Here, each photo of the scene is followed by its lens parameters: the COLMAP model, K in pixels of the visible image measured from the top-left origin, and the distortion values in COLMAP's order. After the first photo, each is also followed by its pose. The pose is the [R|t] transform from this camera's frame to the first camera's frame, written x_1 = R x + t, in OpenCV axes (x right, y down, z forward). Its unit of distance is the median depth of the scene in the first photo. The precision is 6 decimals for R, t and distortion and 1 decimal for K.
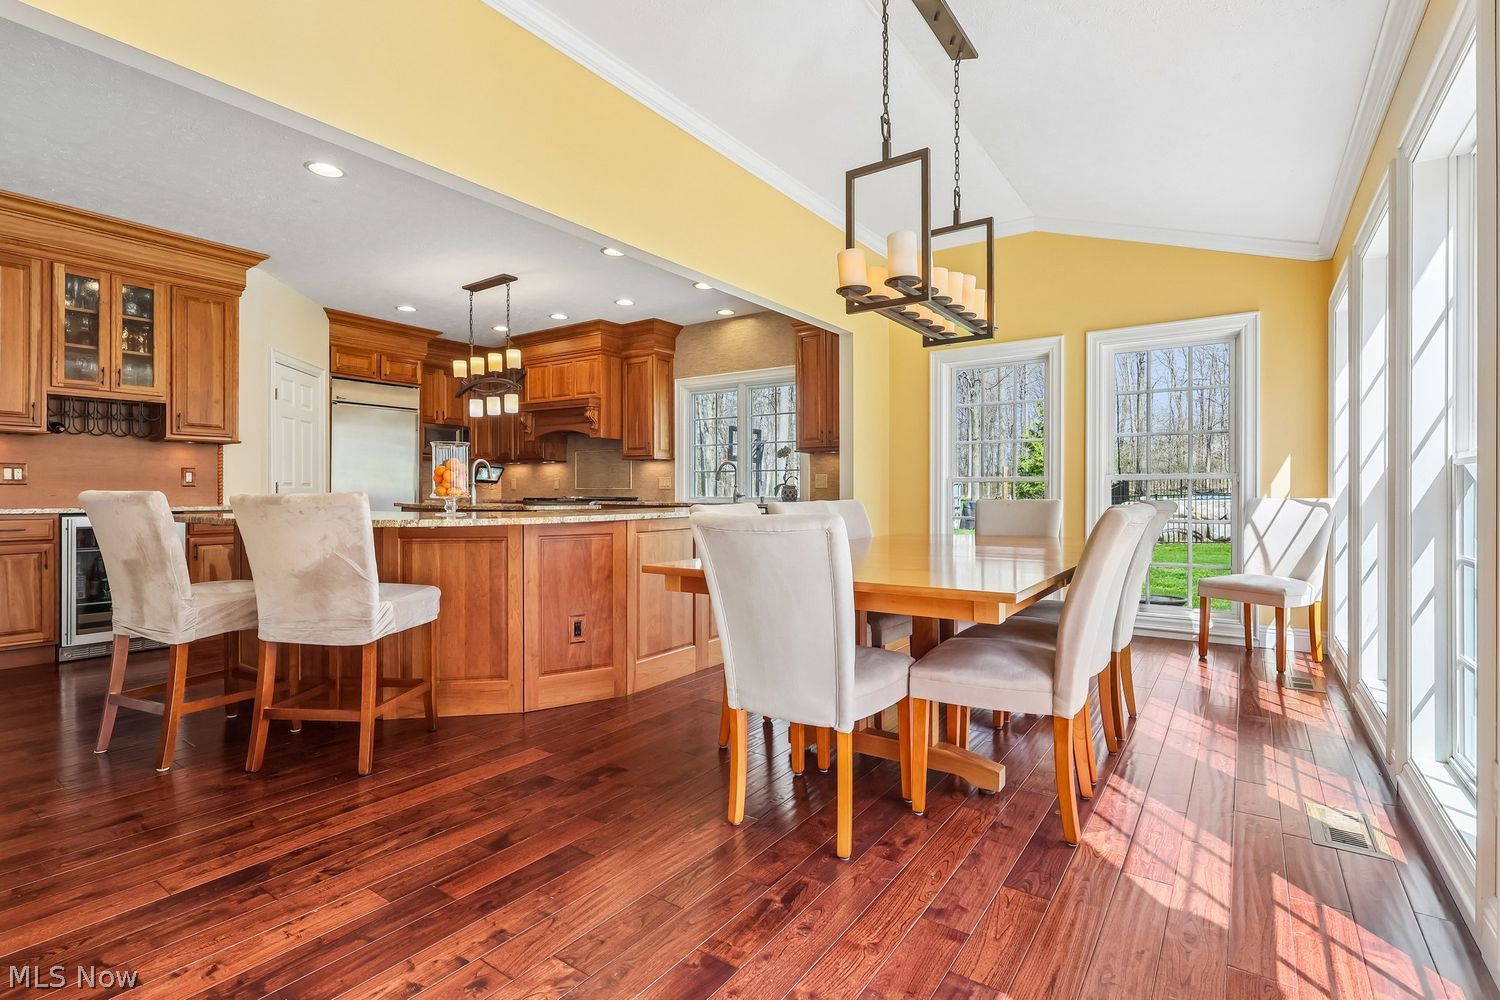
lens RADIAL K [[707.5, 0, 740.4], [0, 707.5, 492.7], [0, 0, 1]] dist [0.000124, -0.000531]
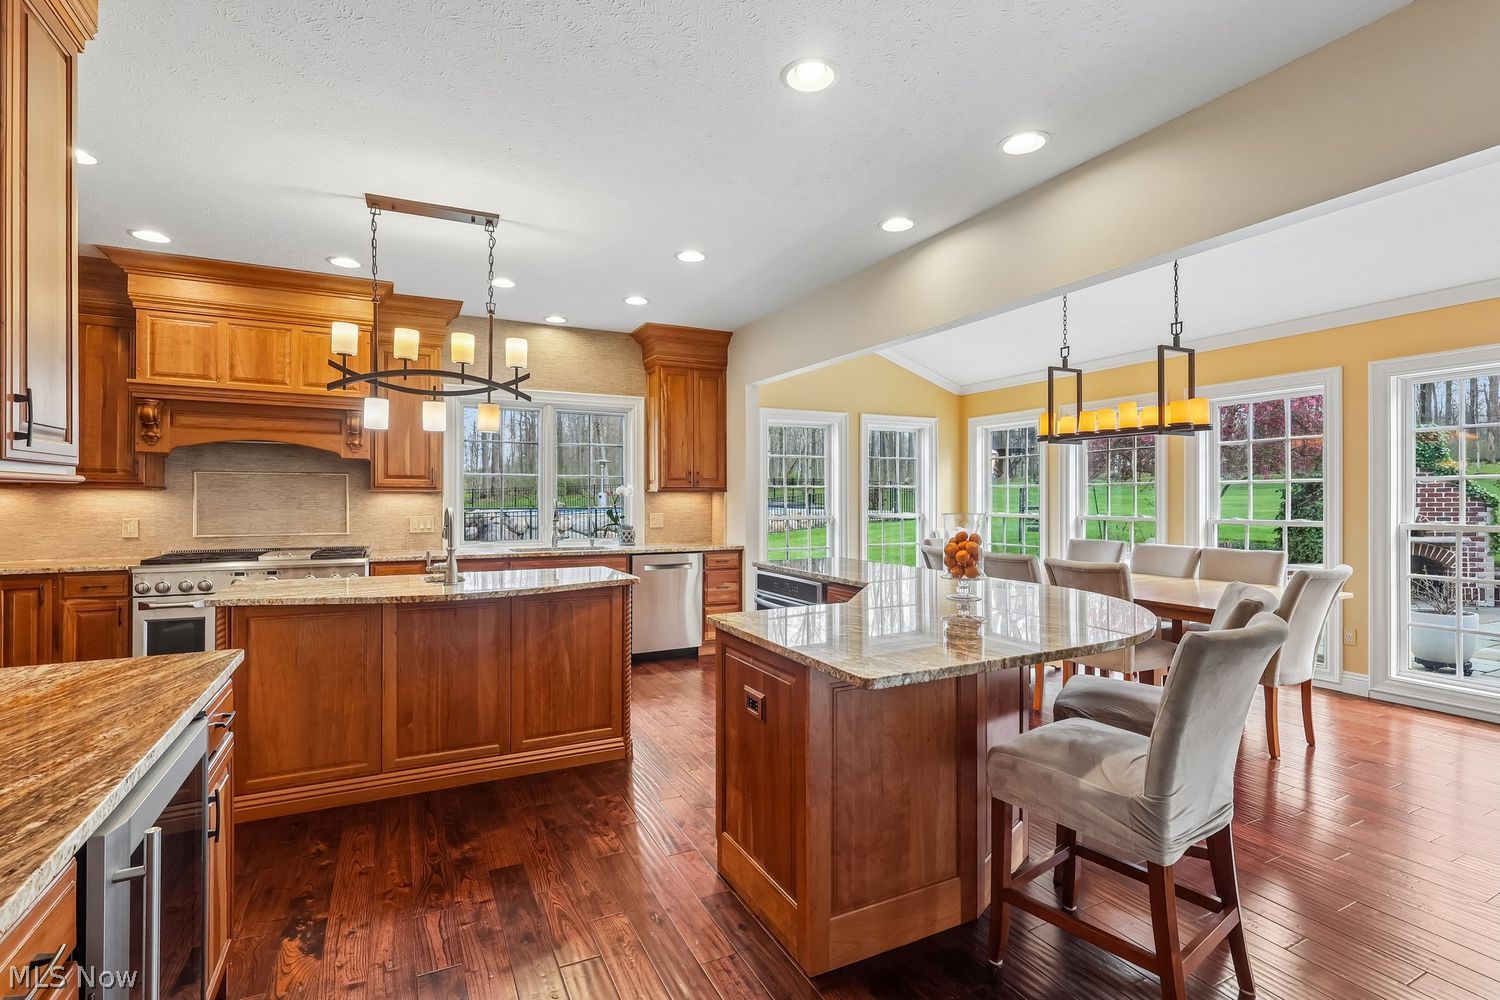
lens RADIAL K [[707.5, 0, 734.2], [0, 707.5, 502.3], [0, 0, 1]] dist [0.000124, -0.000531]
pose [[0.481704, -0.005614, 0.876316, -0.943012], [0.001942, 0.999984, 0.005339, -0.064124], [-0.876332, -0.000870, 0.481707, 0.606255]]
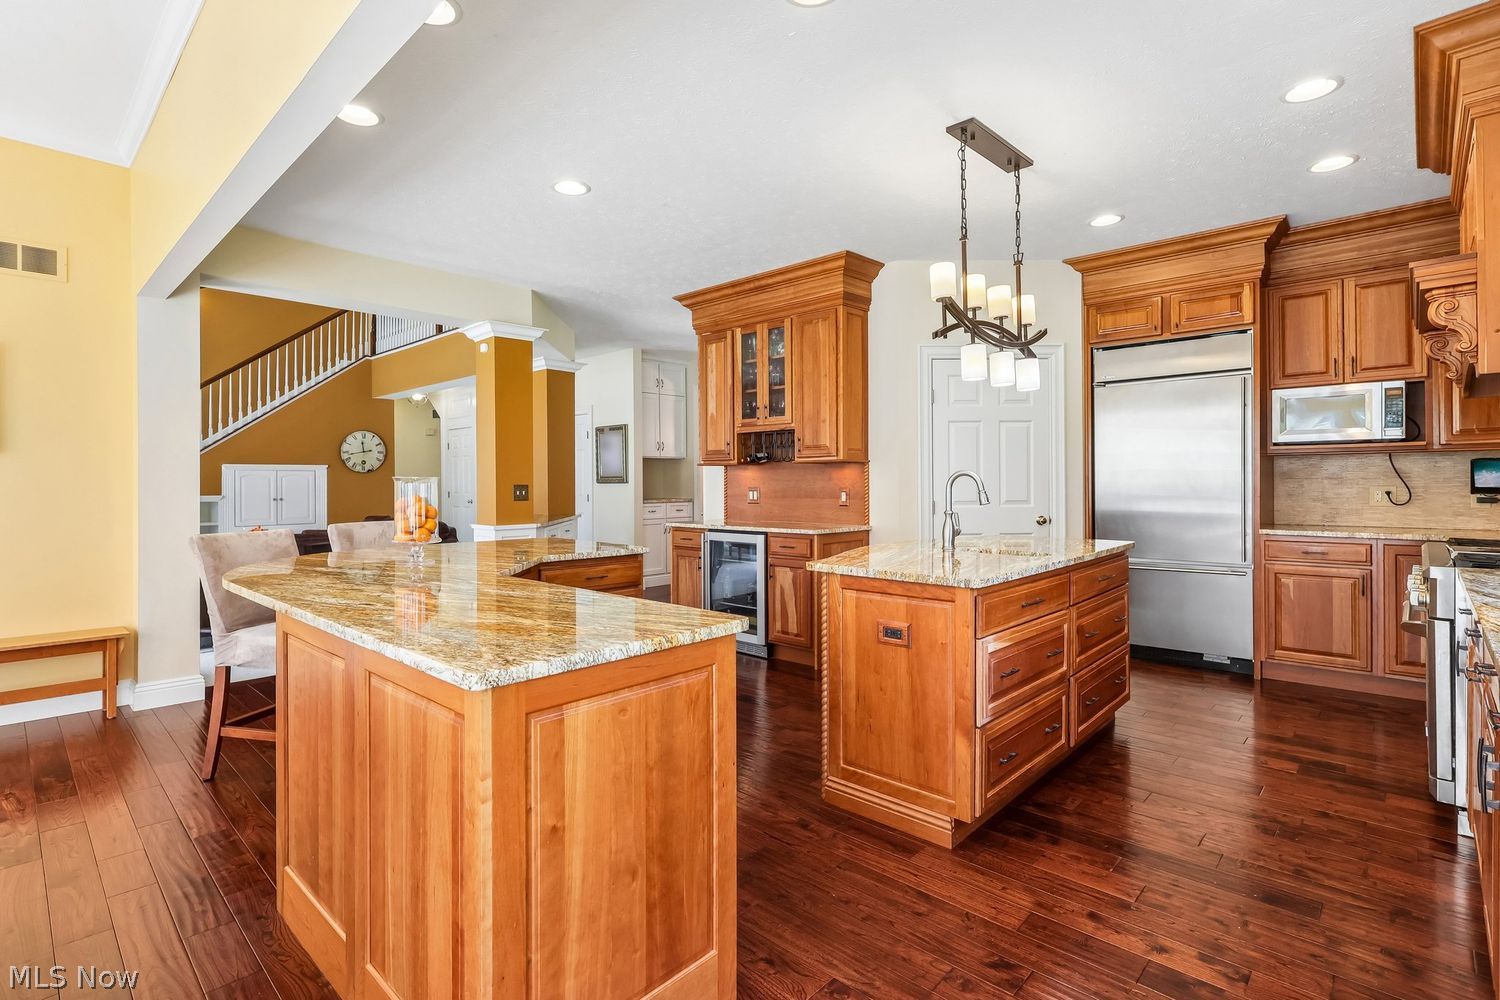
lens RADIAL K [[707.5, 0, 741.9], [0, 707.5, 487.8], [0, 0, 1]] dist [0.000124, -0.000531]
pose [[-0.143251, 0.002244, -0.989684, 0.258318], [0.000717, 0.999997, 0.002164, -0.040706], [0.989686, -0.000400, -0.143252, 1.094945]]
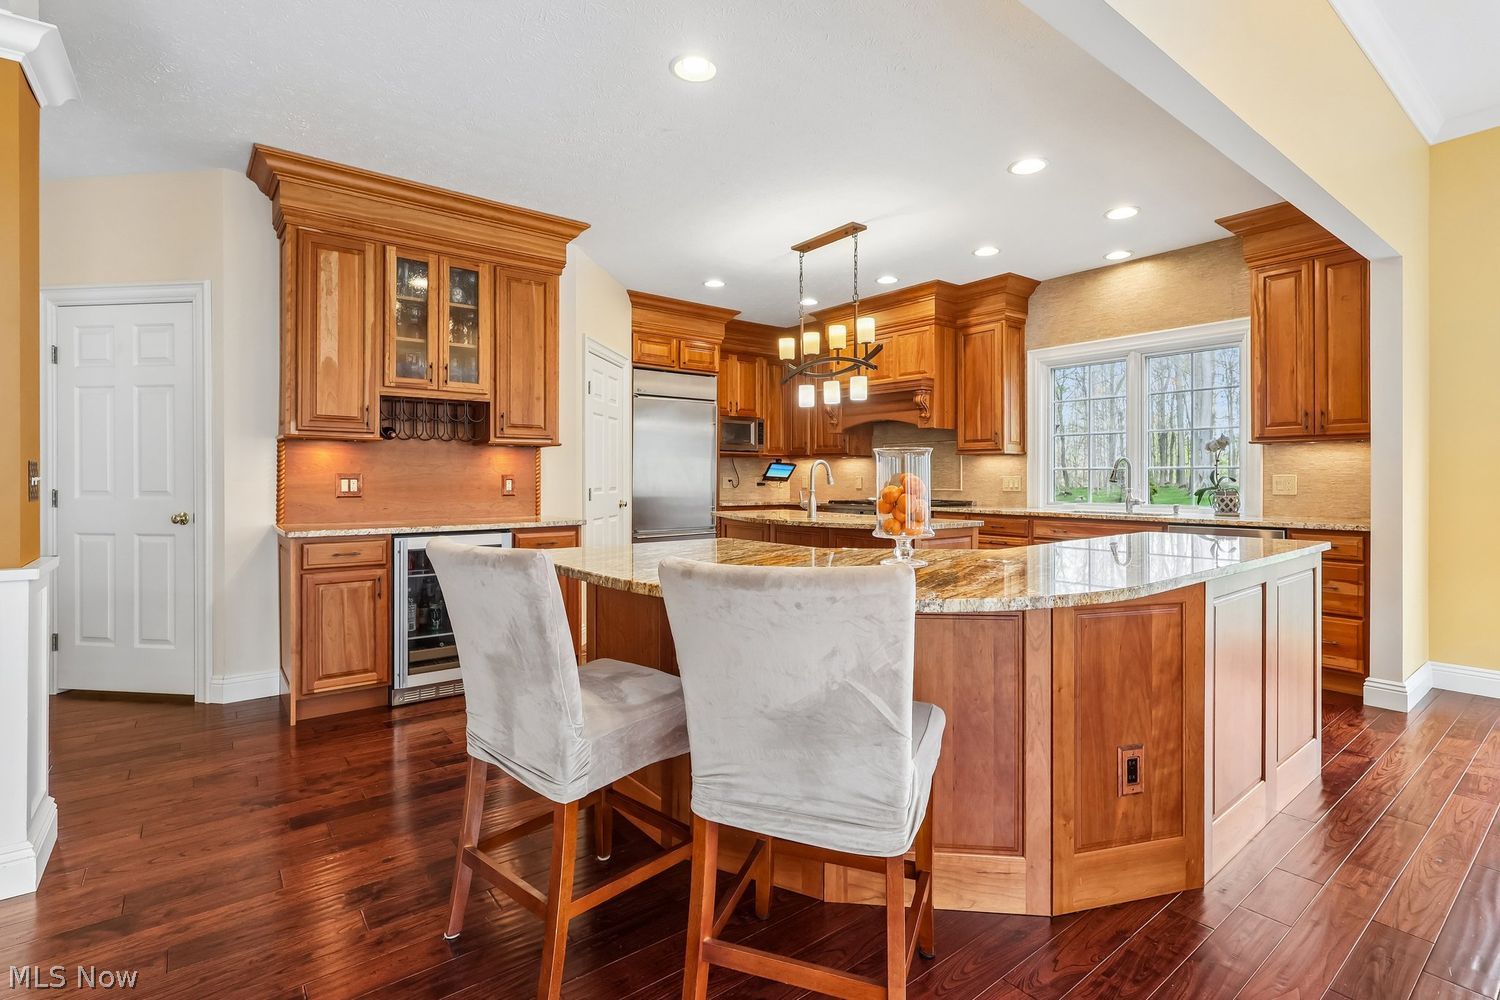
lens RADIAL K [[707.5, 0, 742.8], [0, 707.5, 477.7], [0, 0, 1]] dist [0.000124, -0.000531]
pose [[0.956779, -0.001690, -0.290812, -0.267260], [0.001415, 0.999998, -0.001154, -0.032694], [0.290814, 0.000692, 0.956779, 0.263995]]
